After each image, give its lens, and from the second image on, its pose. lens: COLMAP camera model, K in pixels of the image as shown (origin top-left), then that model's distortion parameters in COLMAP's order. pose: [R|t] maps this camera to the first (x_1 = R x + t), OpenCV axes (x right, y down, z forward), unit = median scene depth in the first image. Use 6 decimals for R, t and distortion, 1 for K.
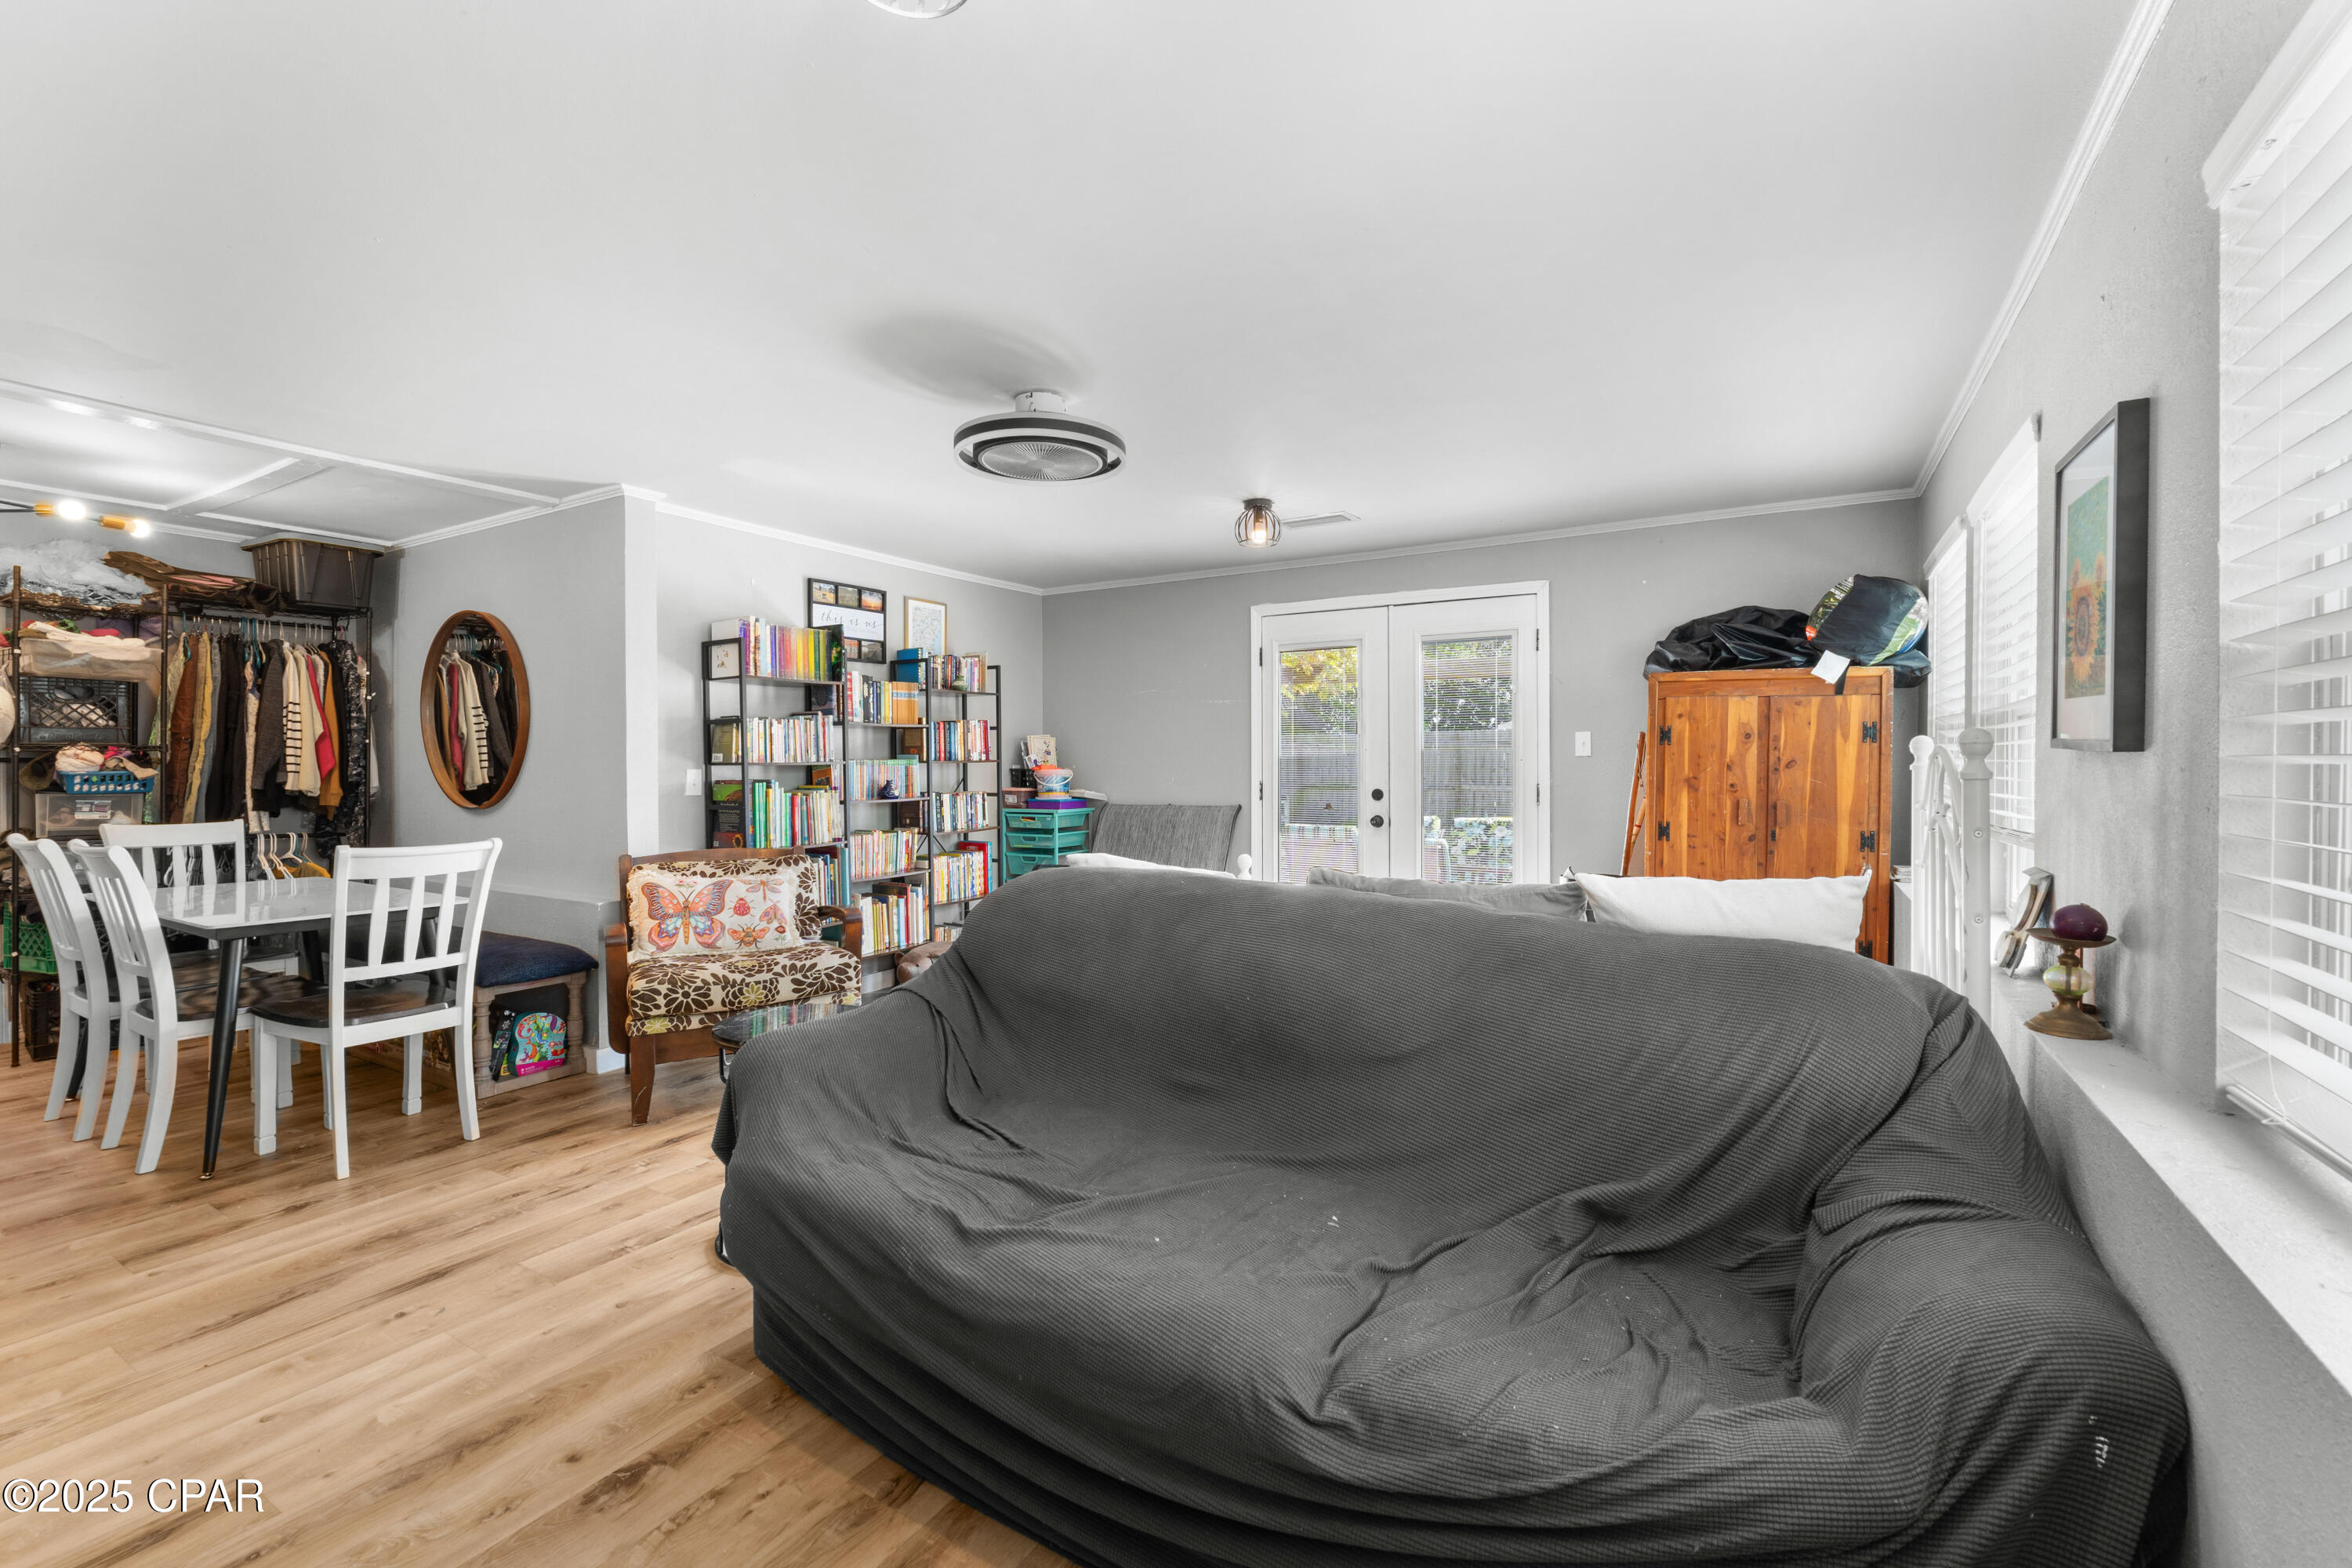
lens RADIAL K [[1006.5, 0, 1176.0], [0, 1006.5, 784.0], [0, 0, 1]] dist [0.000373, 0.000067]
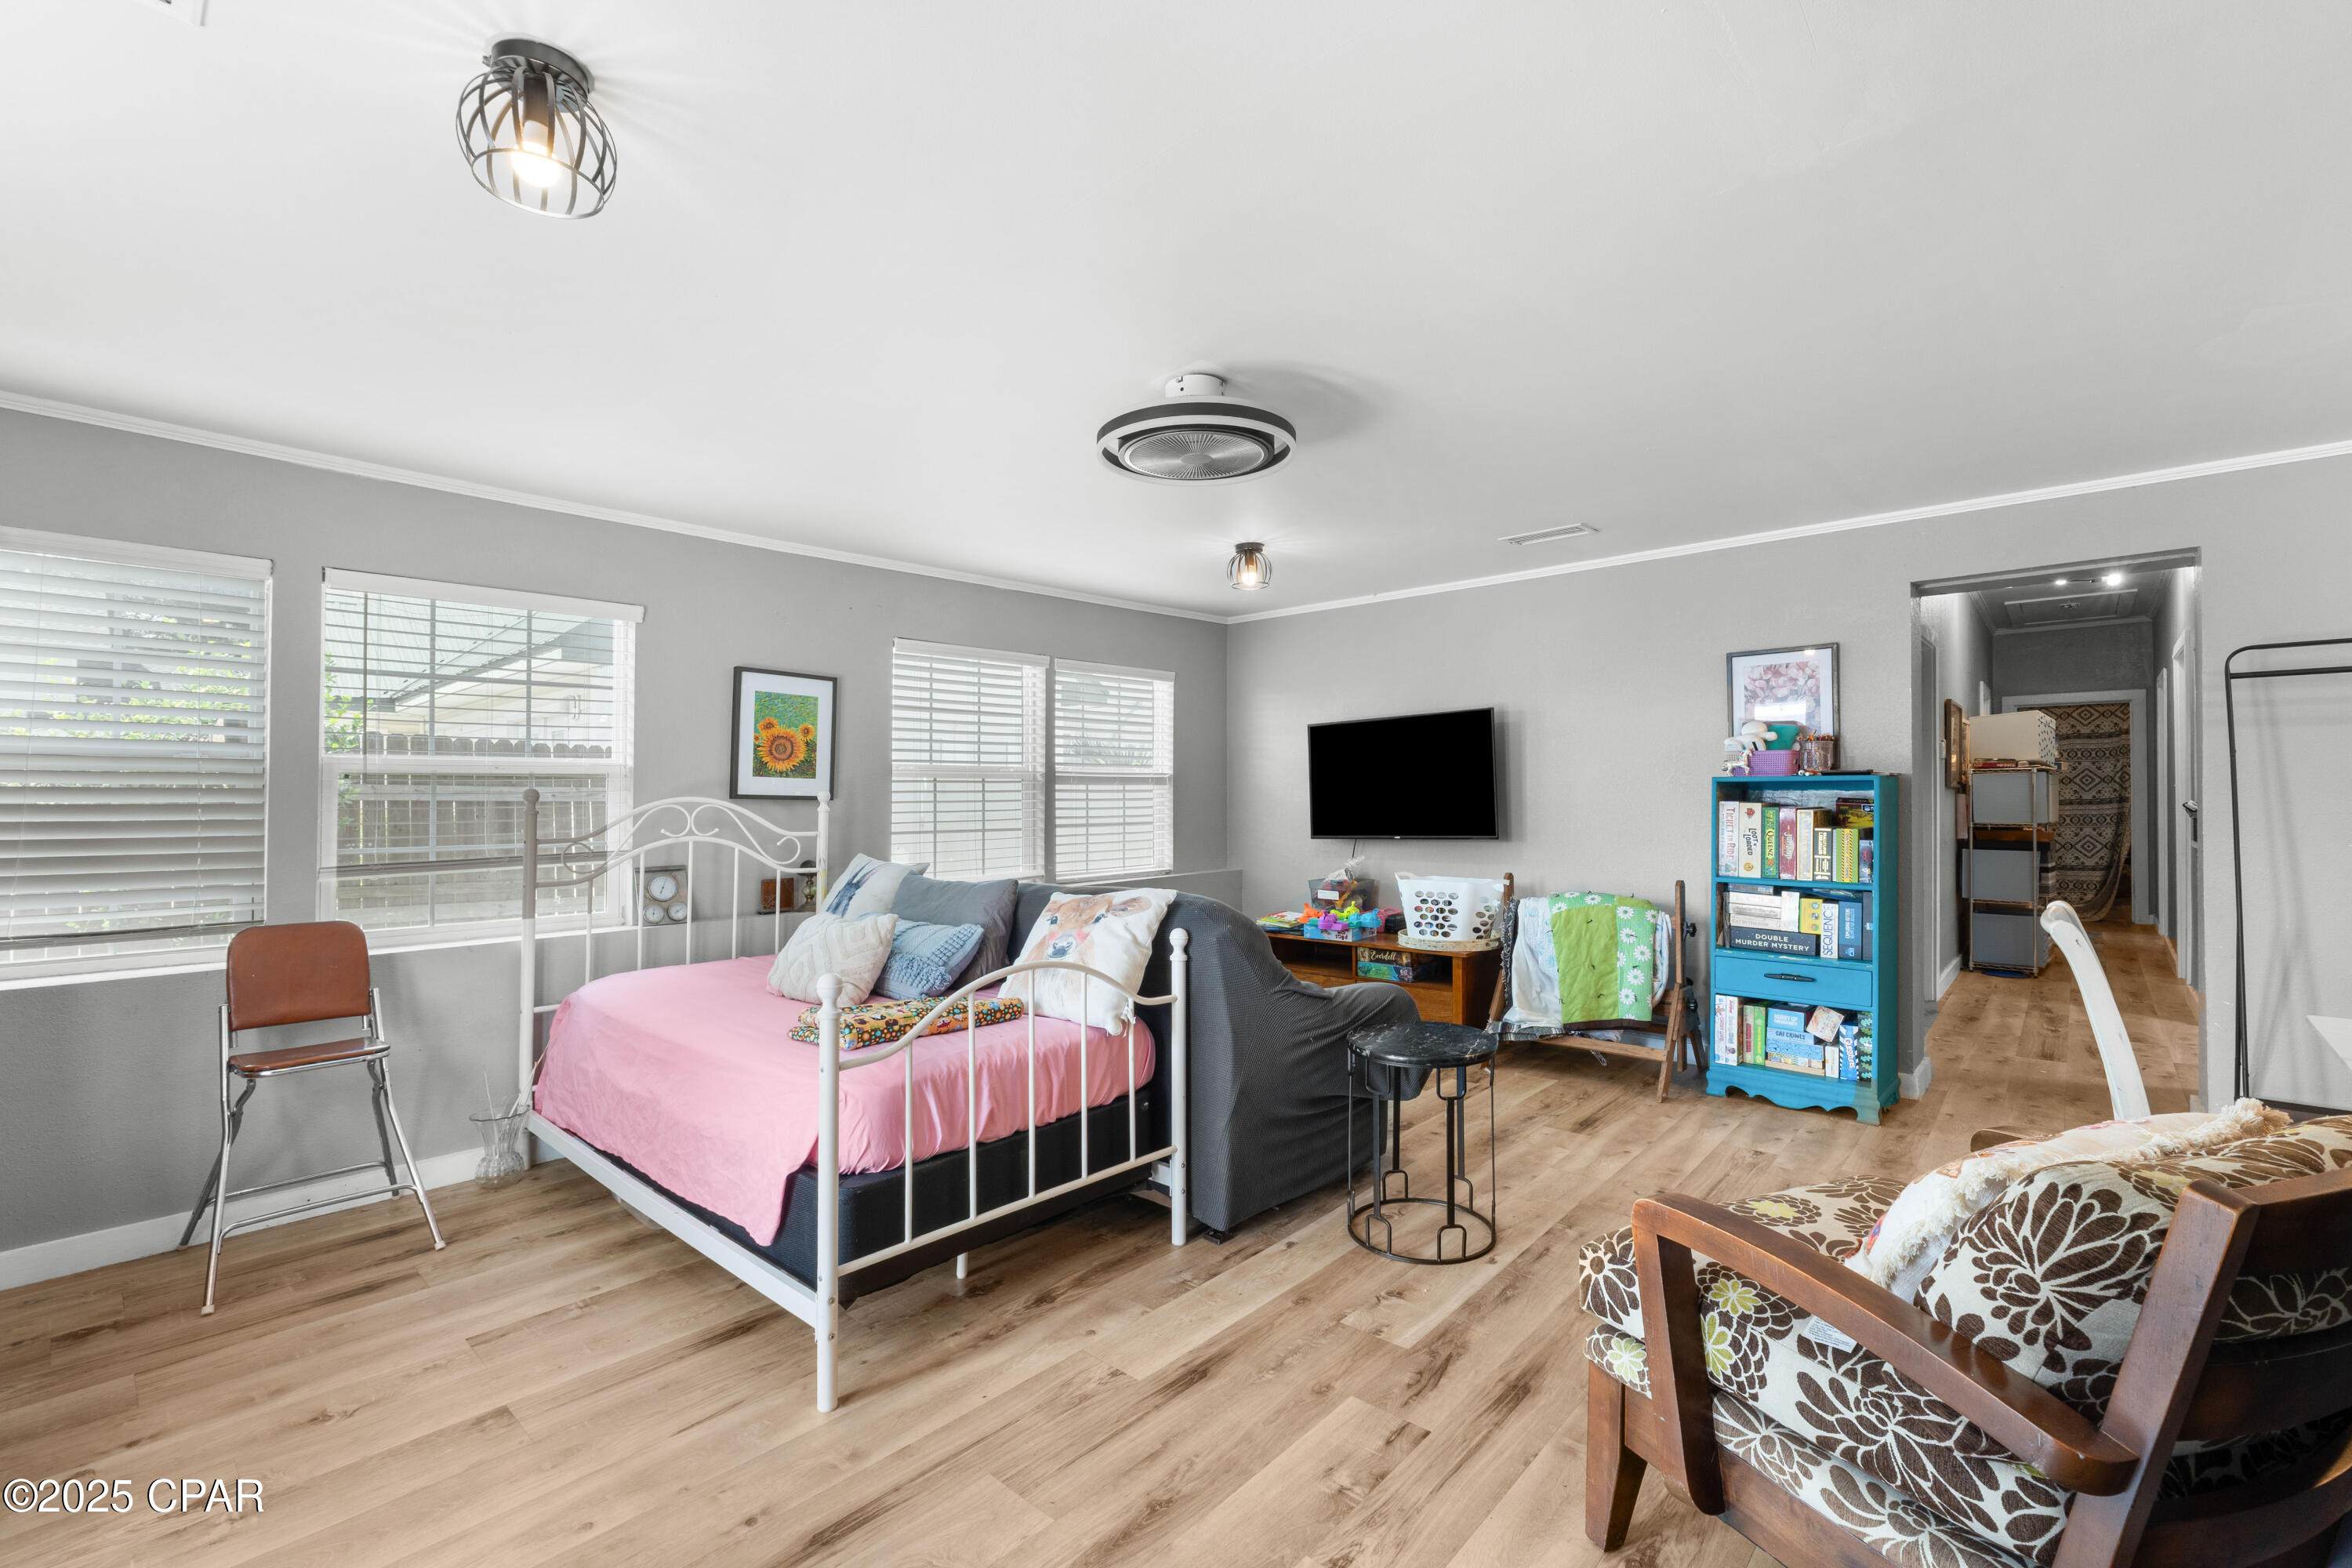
lens RADIAL K [[1005.9, 0, 1176.0], [0, 1005.9, 784.0], [0, 0, 1]] dist [0.000271, 0.000065]
pose [[-0.981267, 0.010052, 0.192390, -0.222449], [0.013070, 0.999810, 0.014427, -0.041836], [-0.192209, 0.016671, -0.981212, 1.459300]]
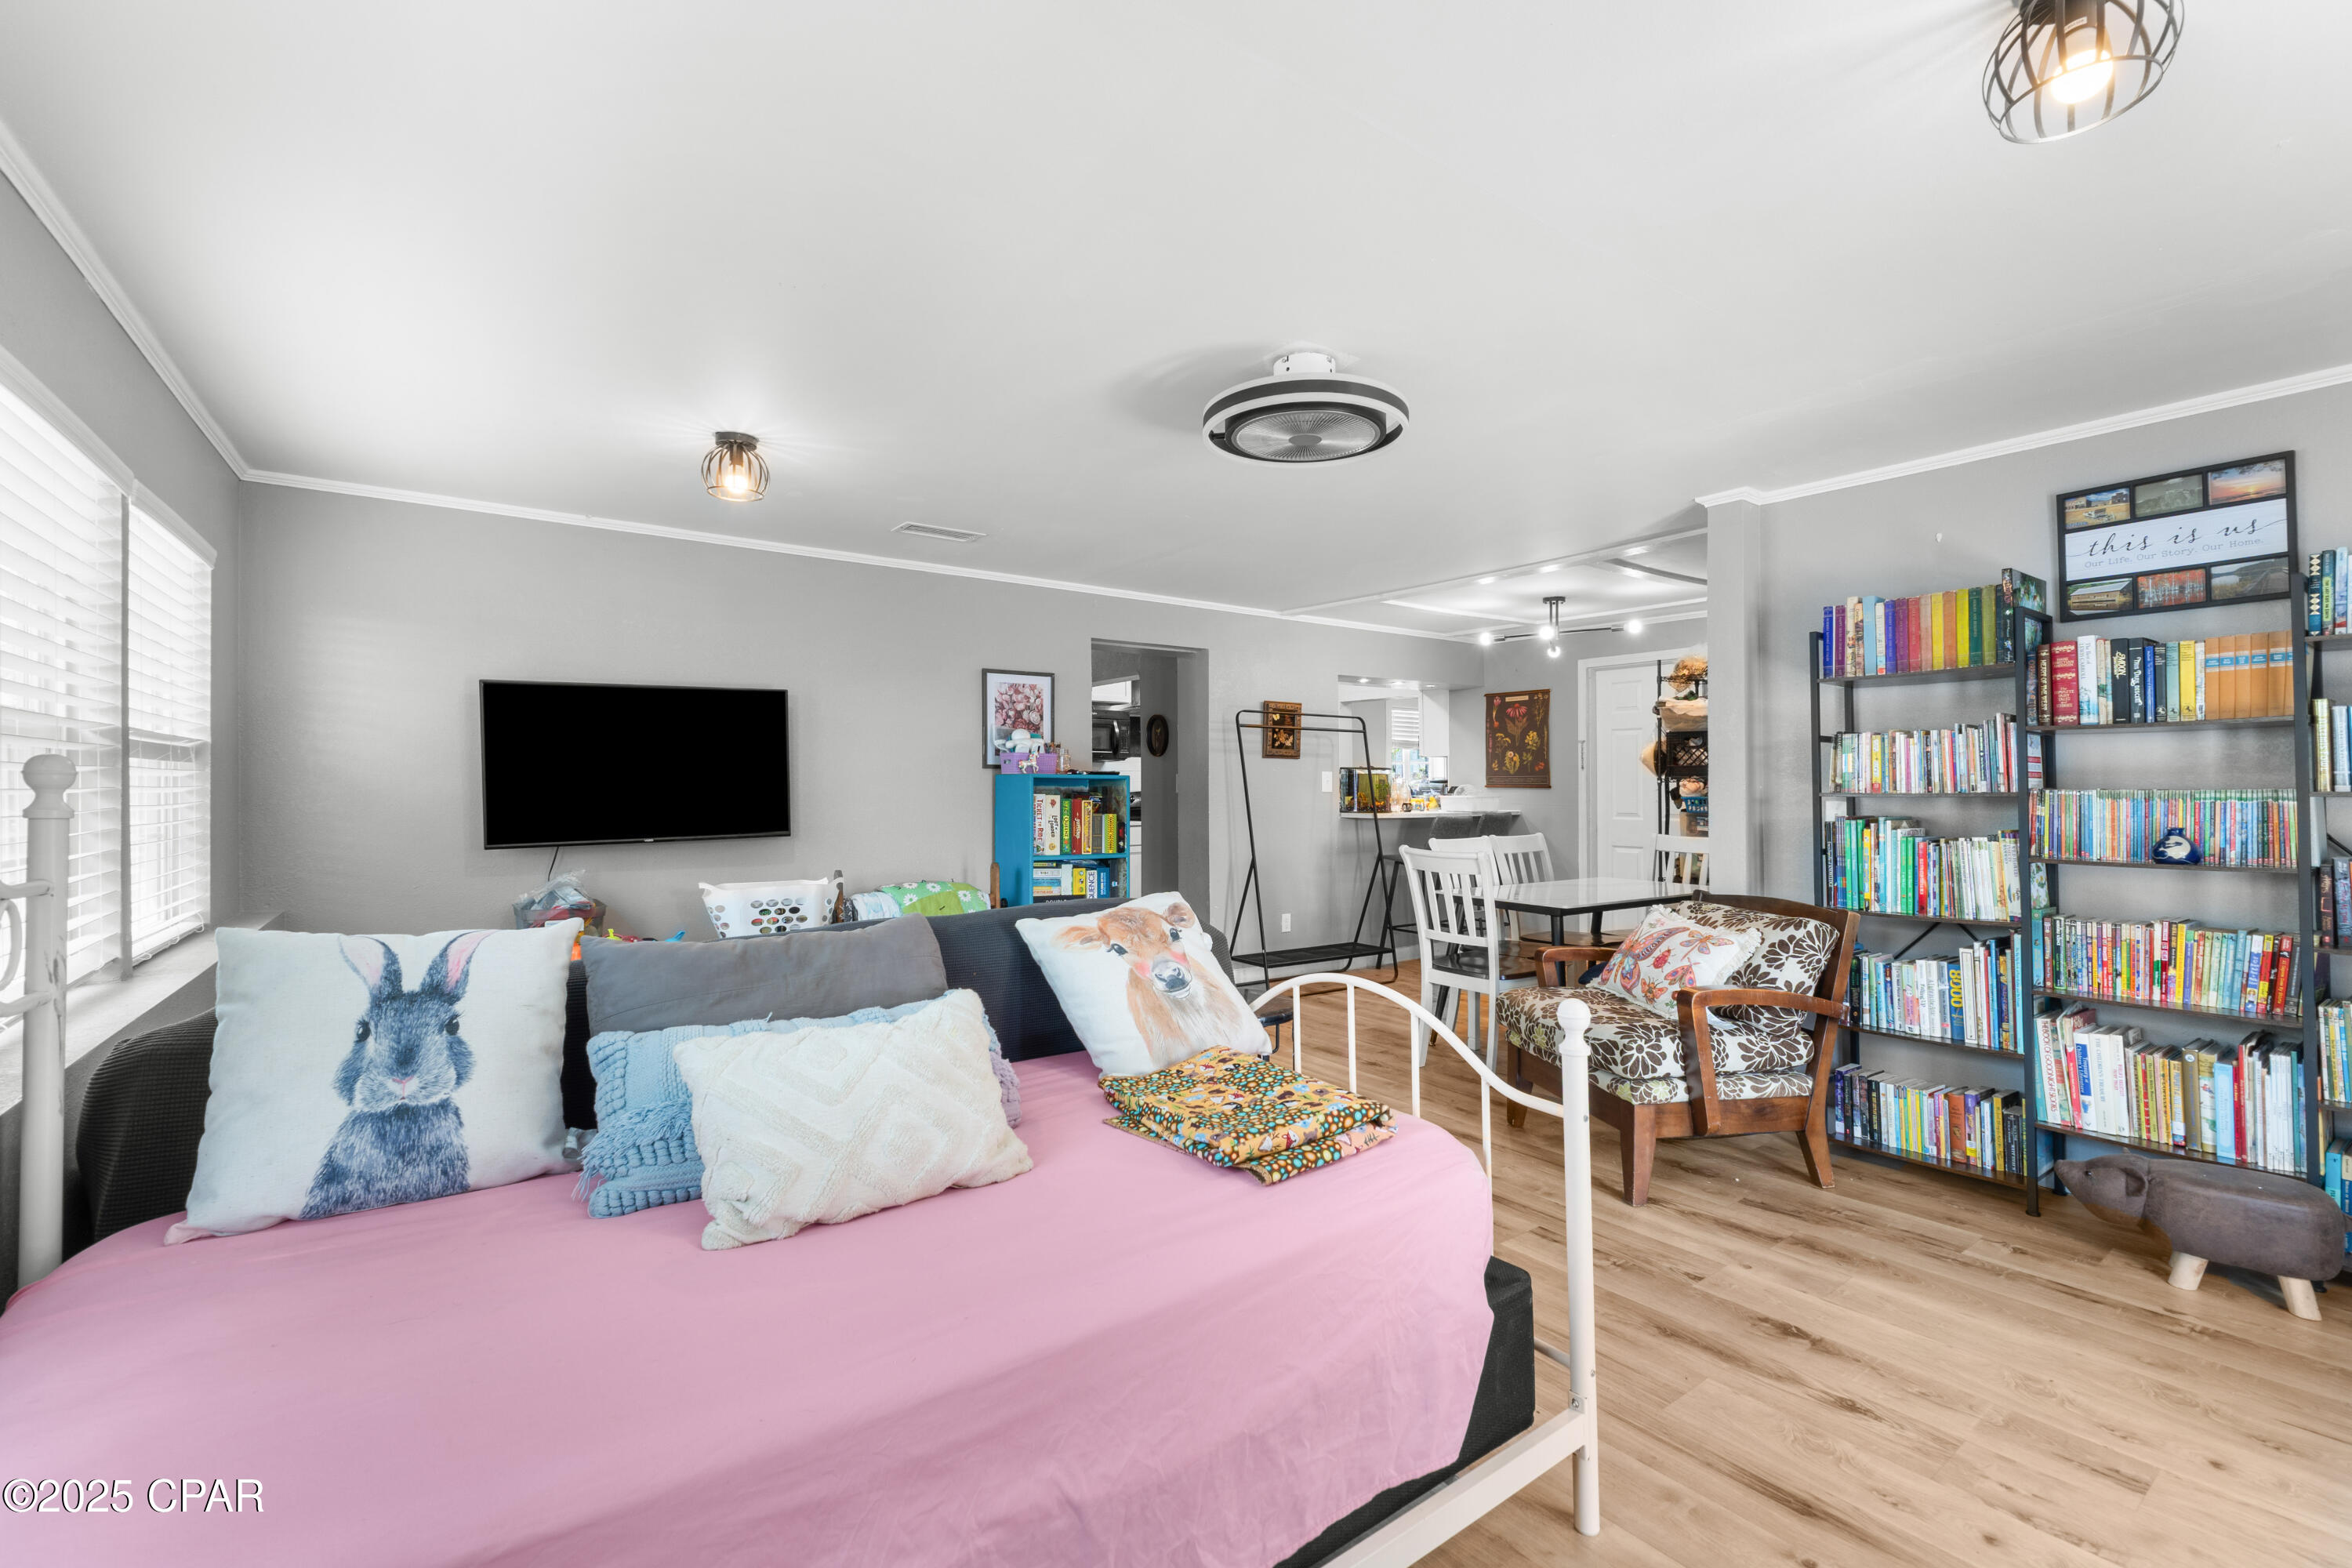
lens RADIAL K [[1005.9, 0, 1176.0], [0, 1005.9, 784.0], [0, 0, 1]] dist [0.000271, 0.000065]
pose [[-0.400071, -0.005848, -0.916465, 0.540186], [-0.023697, 0.999711, 0.003965, -0.021979], [0.916178, 0.023304, -0.400094, 0.973227]]
